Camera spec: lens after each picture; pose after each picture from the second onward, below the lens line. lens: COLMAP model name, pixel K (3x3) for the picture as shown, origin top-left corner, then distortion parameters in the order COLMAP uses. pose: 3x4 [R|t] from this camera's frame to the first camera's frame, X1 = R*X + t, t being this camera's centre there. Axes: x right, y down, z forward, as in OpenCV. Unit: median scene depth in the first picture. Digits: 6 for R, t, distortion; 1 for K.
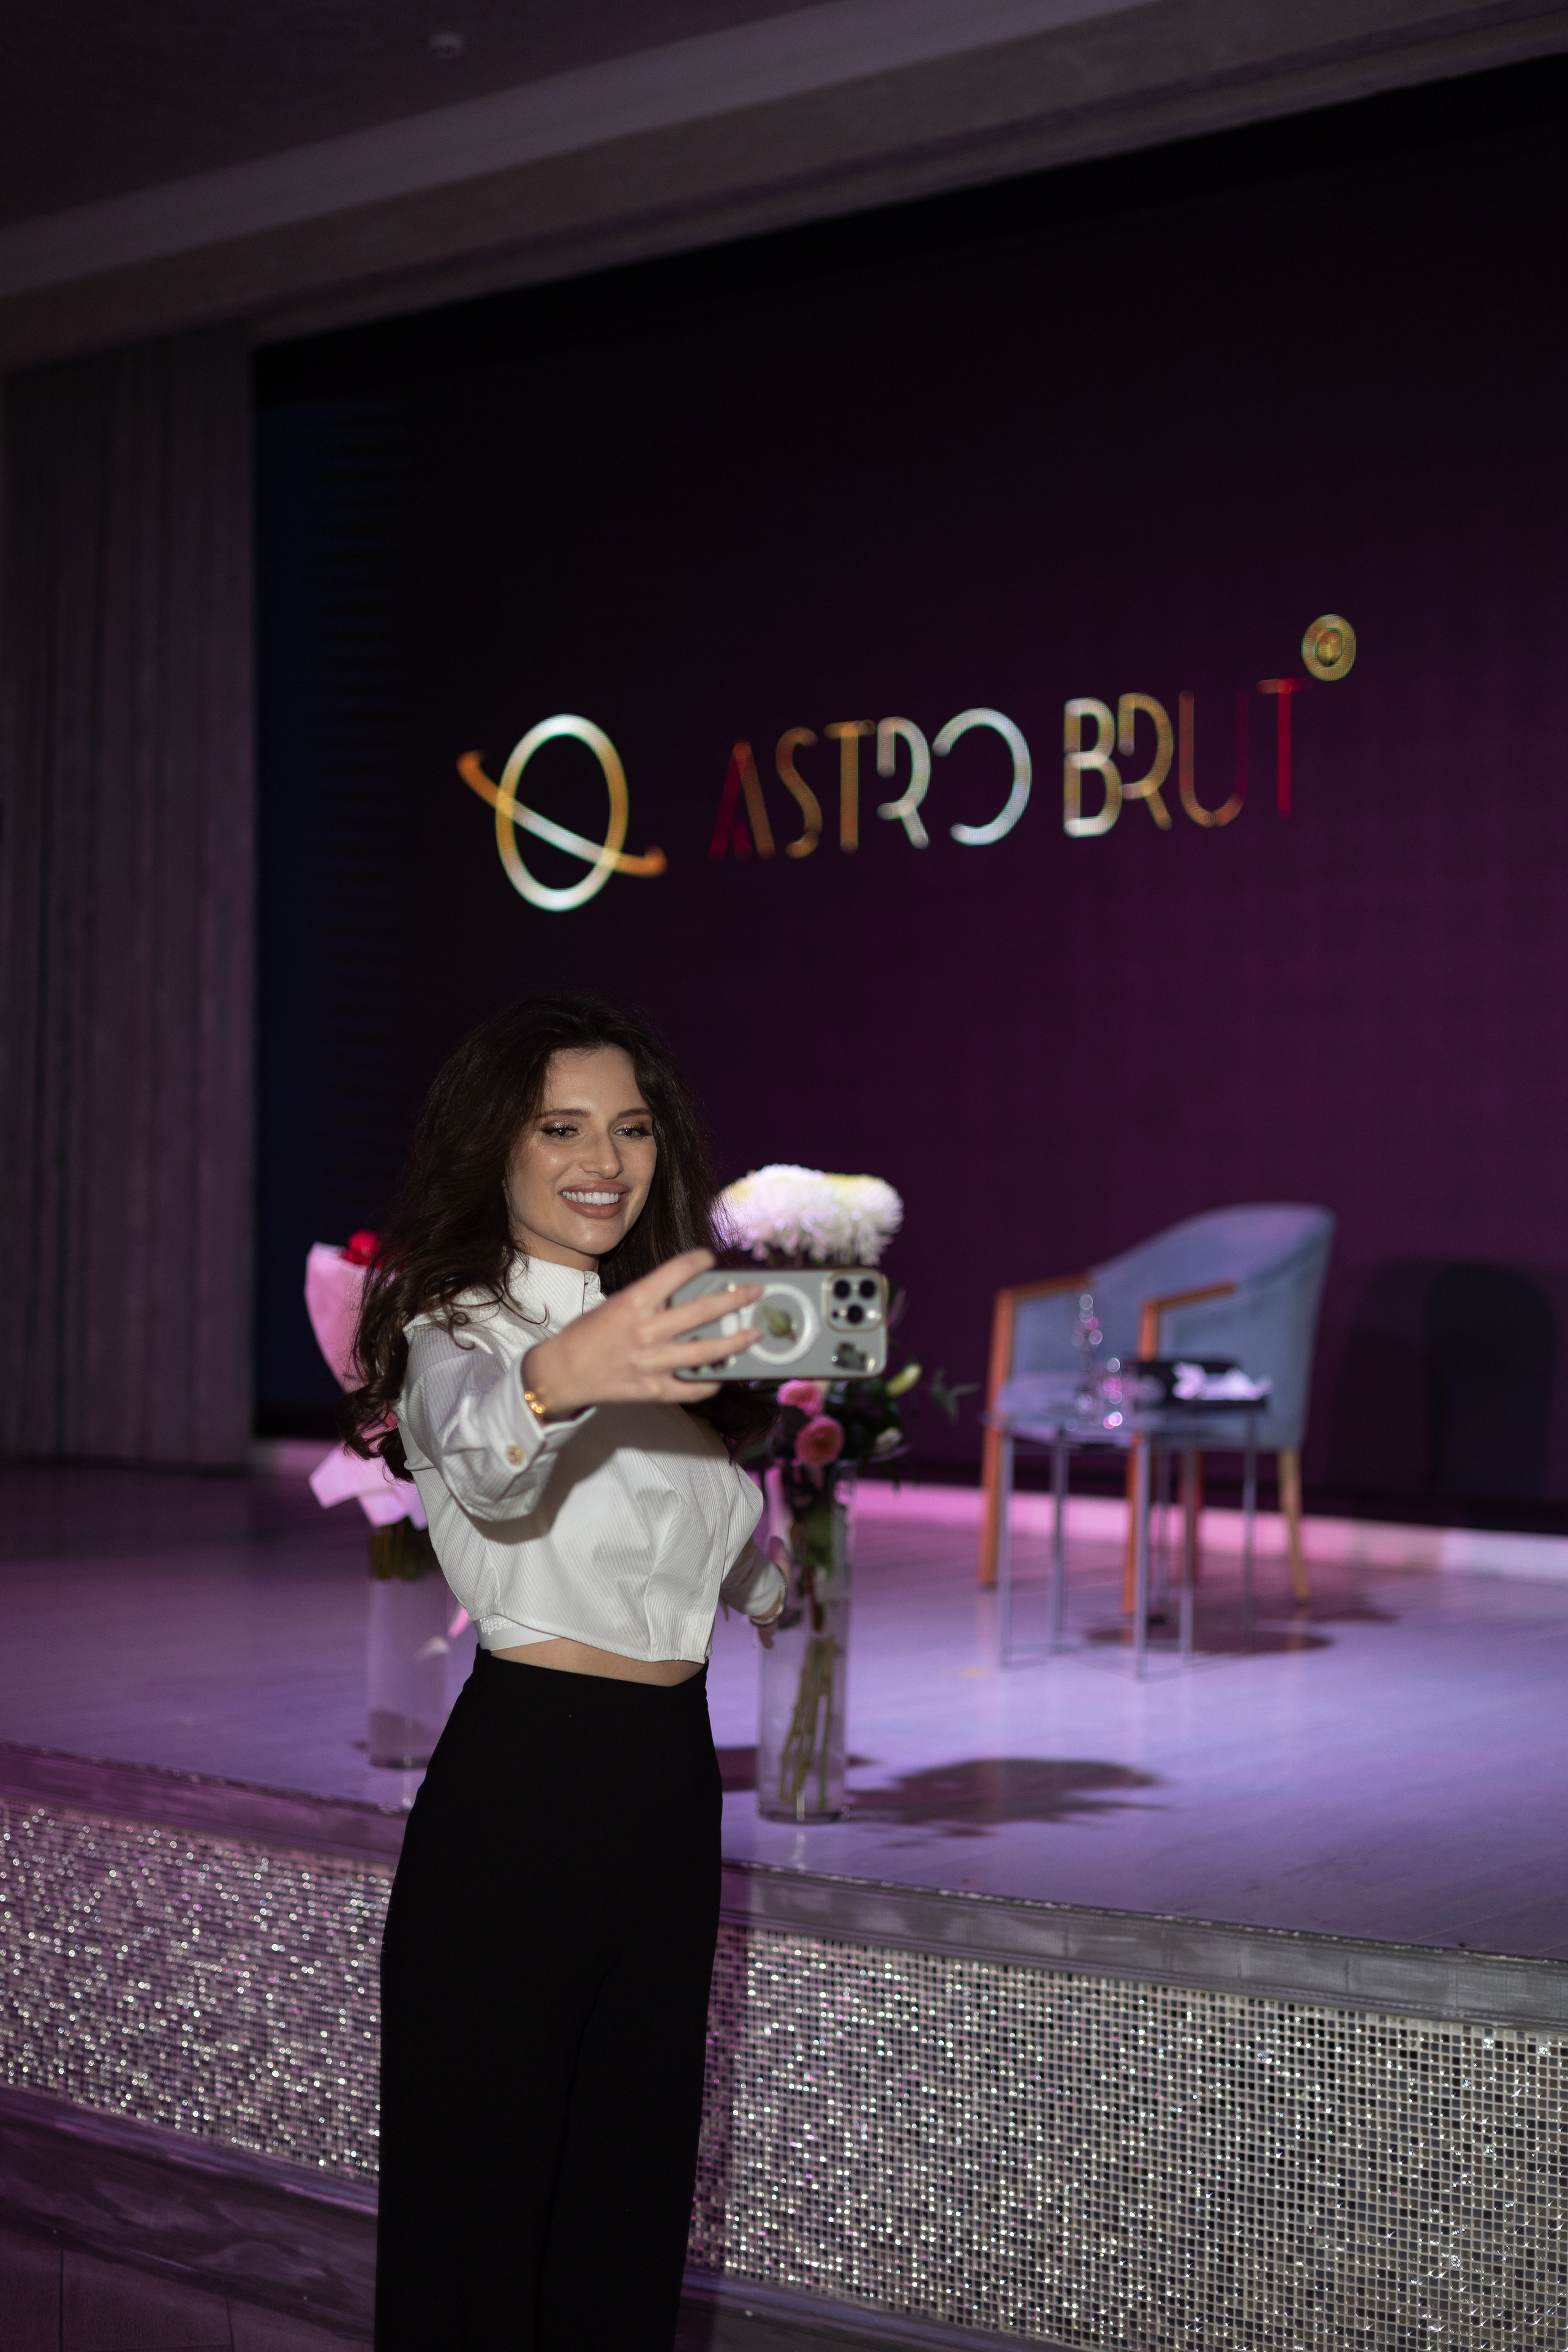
lens RADIAL K [[3323.8, 0, 767.0], [0, 3323.8, 1180.4], [0, 0, 1]] dist [0.017166, -0.033996]
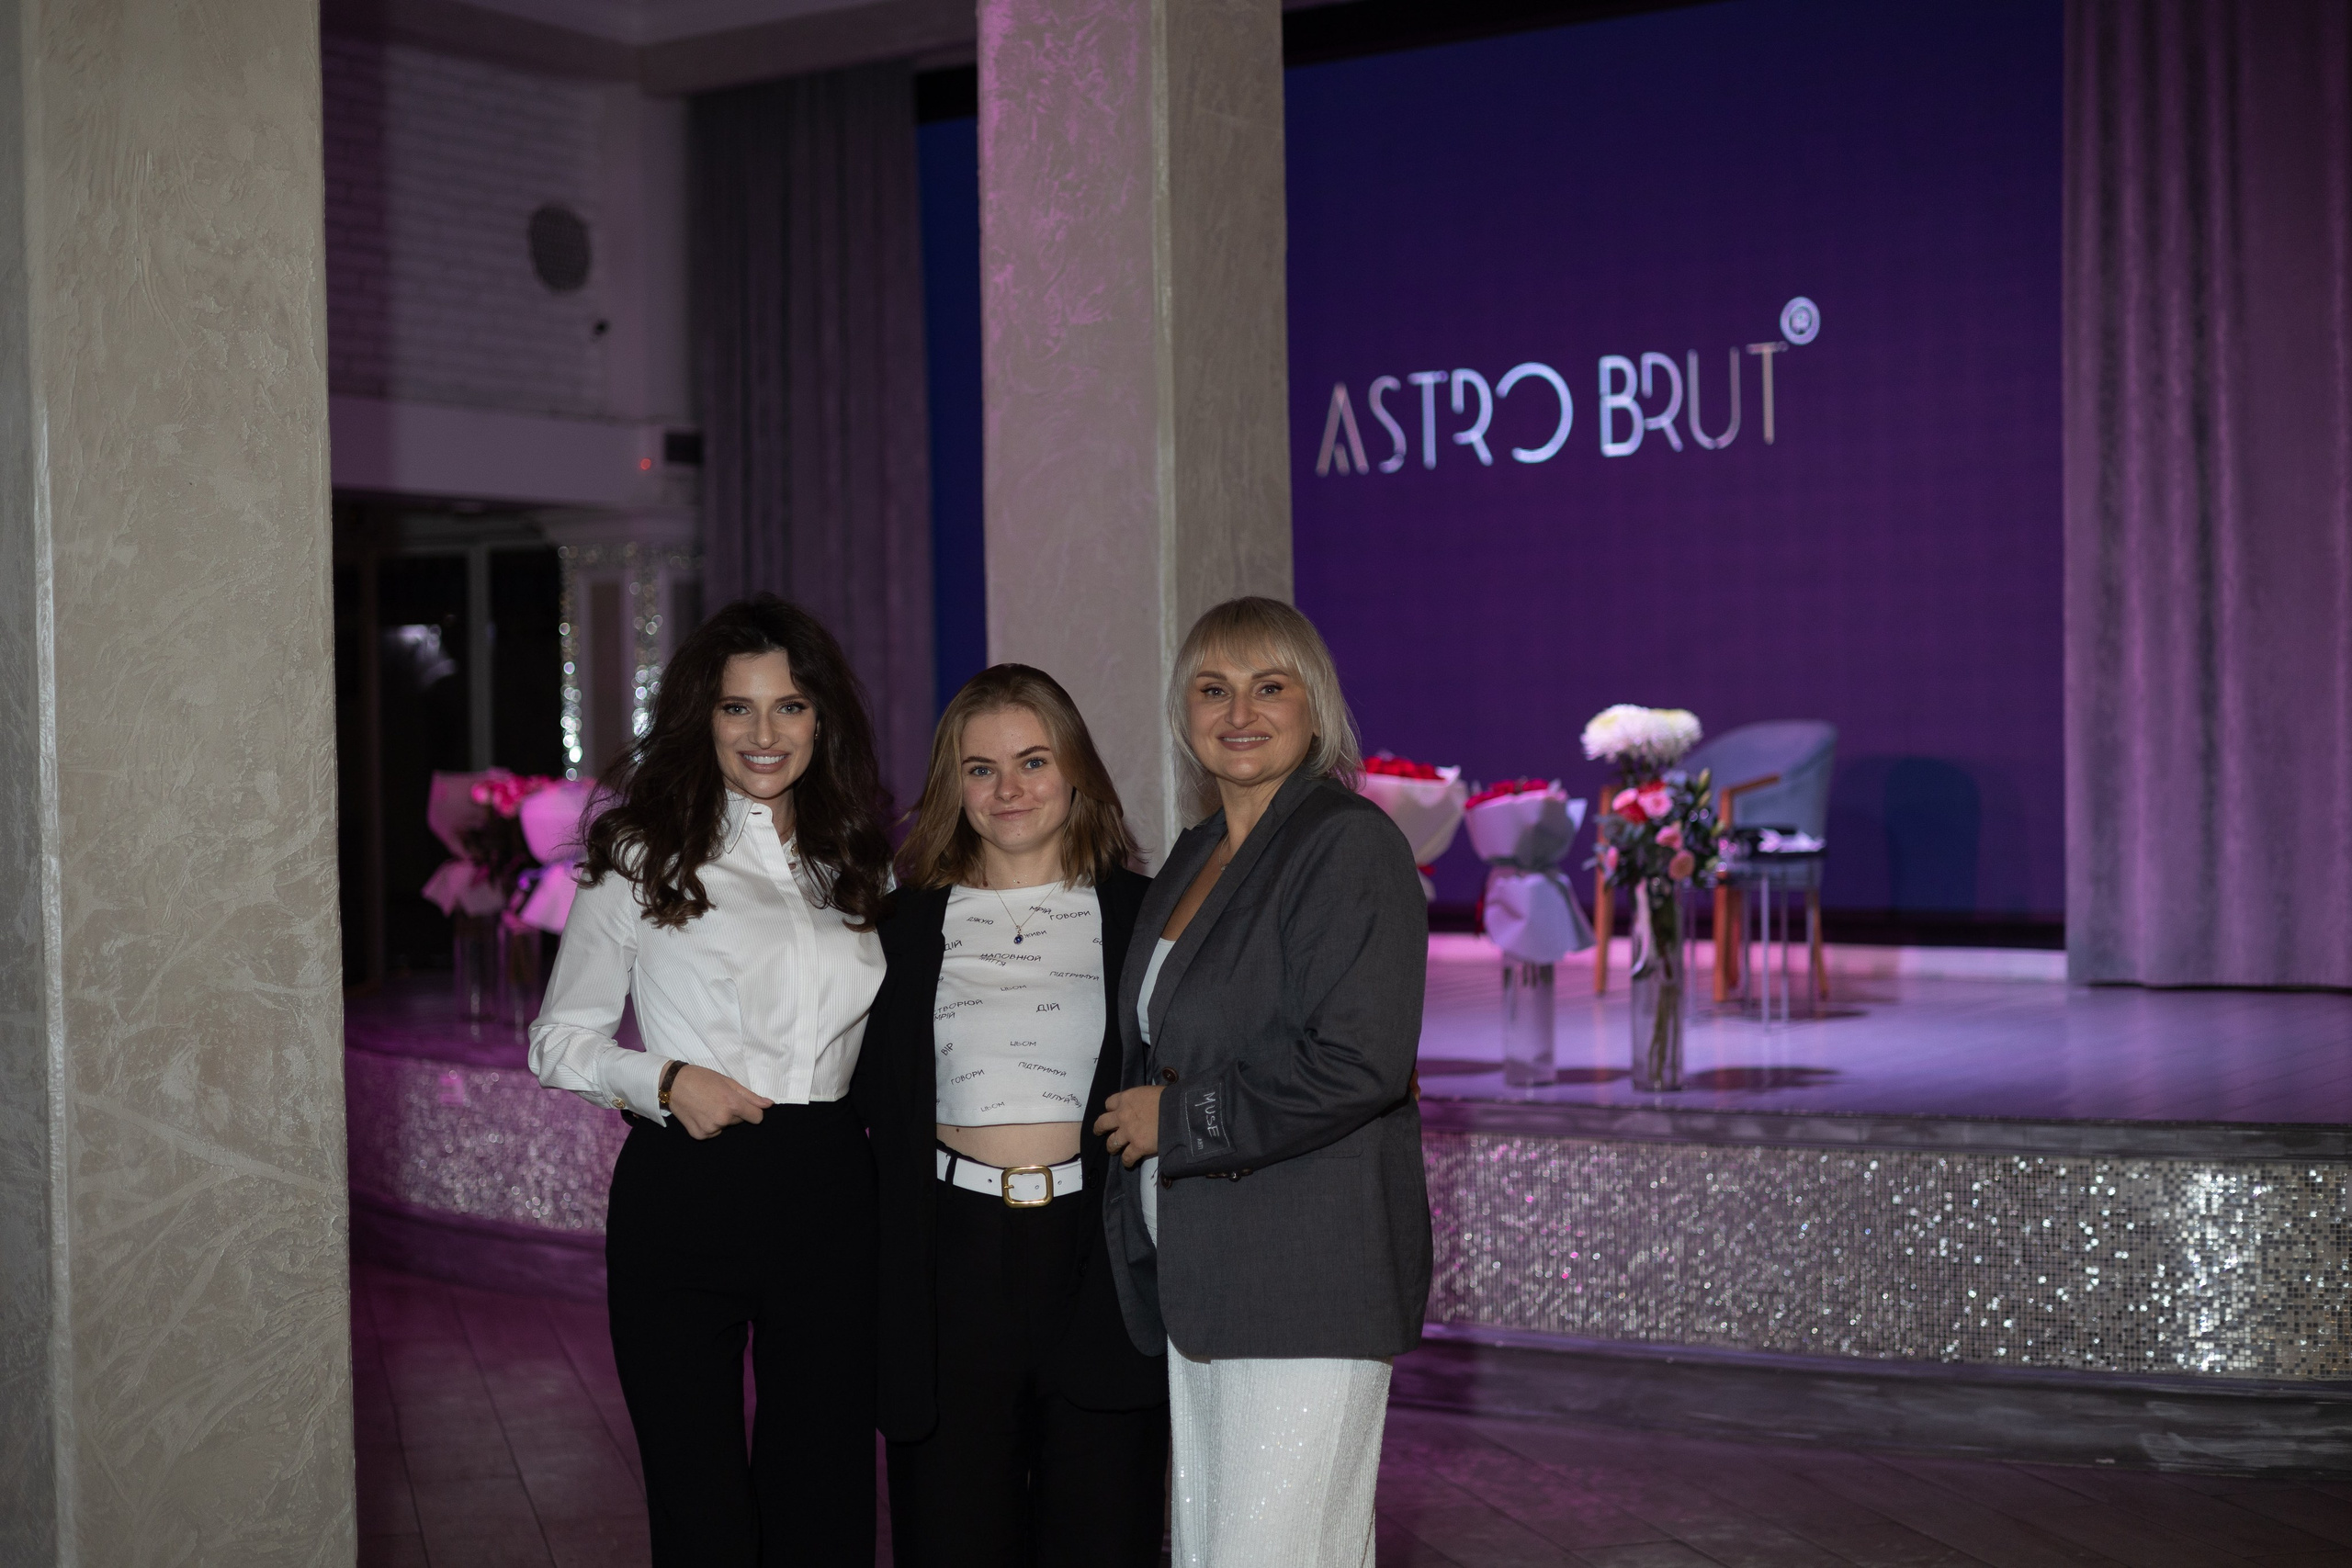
lens RADIAL K [[3311.0, 0, 1176.0], [0, 3311.0, 784.0], [0, 0, 1]] dist [-0.004475, 0.092267]
pose [[0.997001, -0.030613, 0.071072, -0.377013], [0.028998, 0.999300, 0.023650, -0.012194], [-0.071746, -0.021519, 0.997191, -0.711082]]
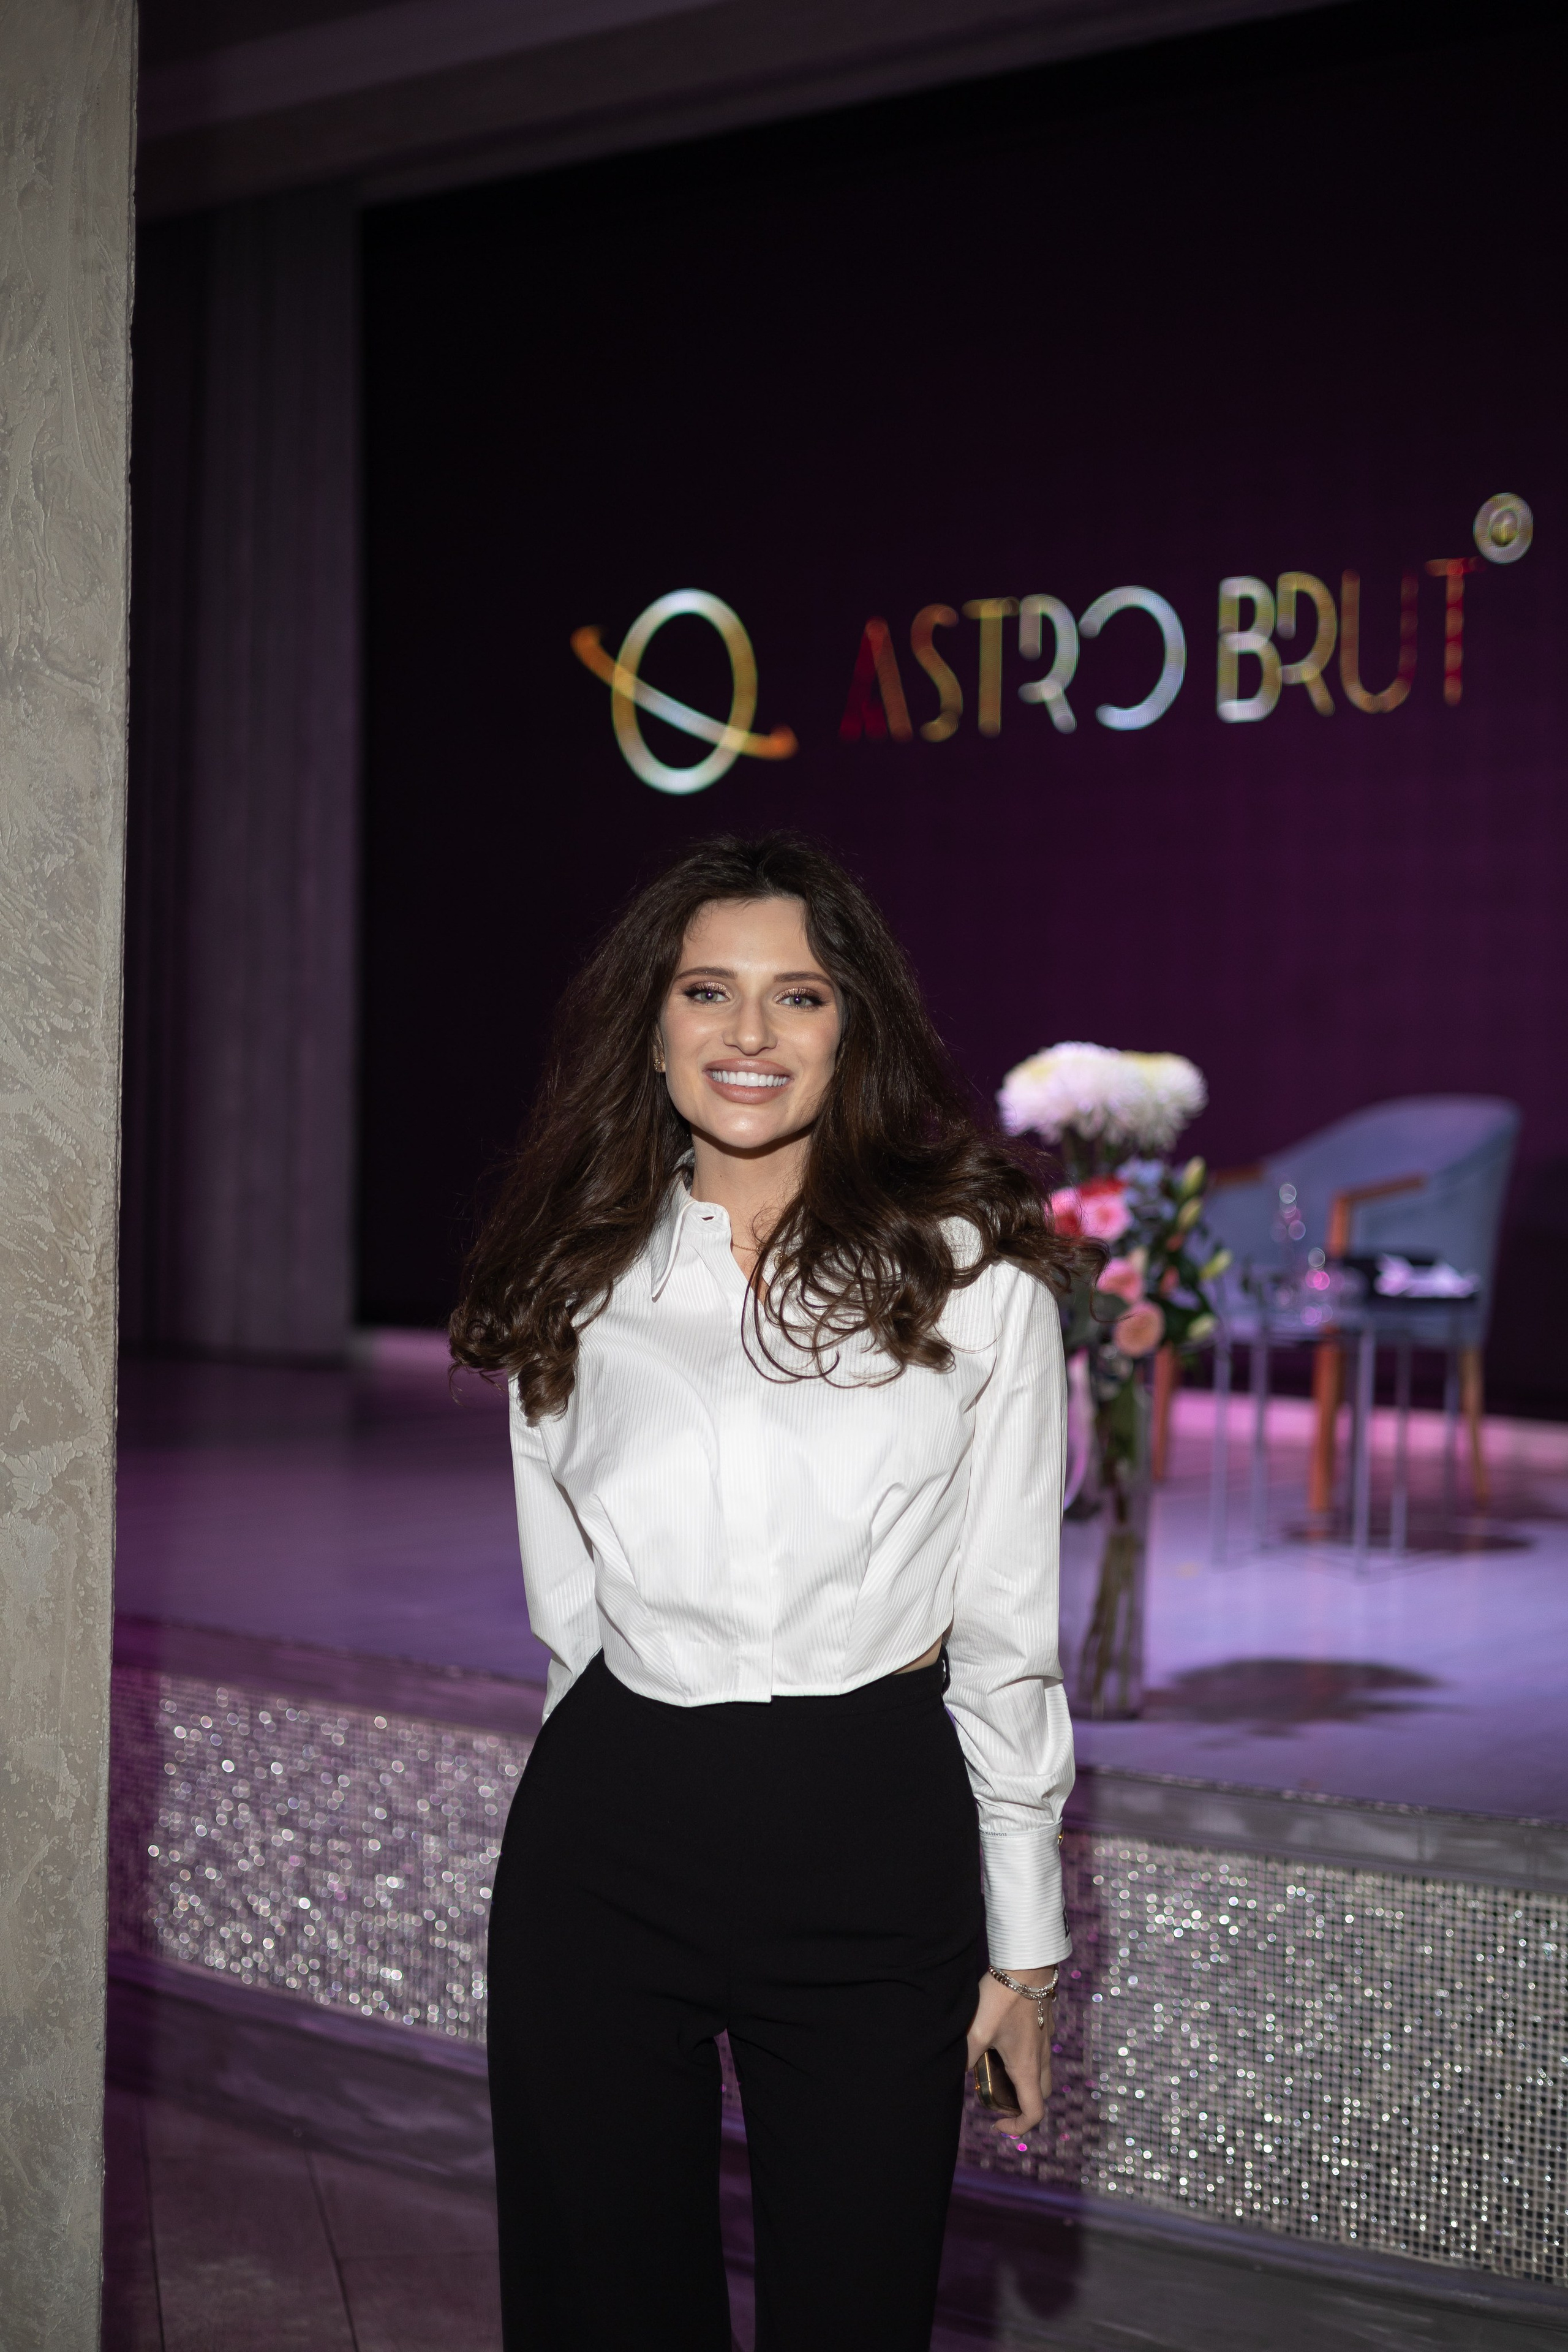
lens RADIAL K [[3335.6, 0, 780.8], [0, 3335.6, 1190.3], [0, 0, 1]] dist [0.012551, -0.021283]
pose [[0.999833, 0.010315, 0.015086, -0.106322], [-0.010803, 0.999409, 0.032642, 0.007983], [-0.014741, -0.032799, 0.999353, 0.036112]]
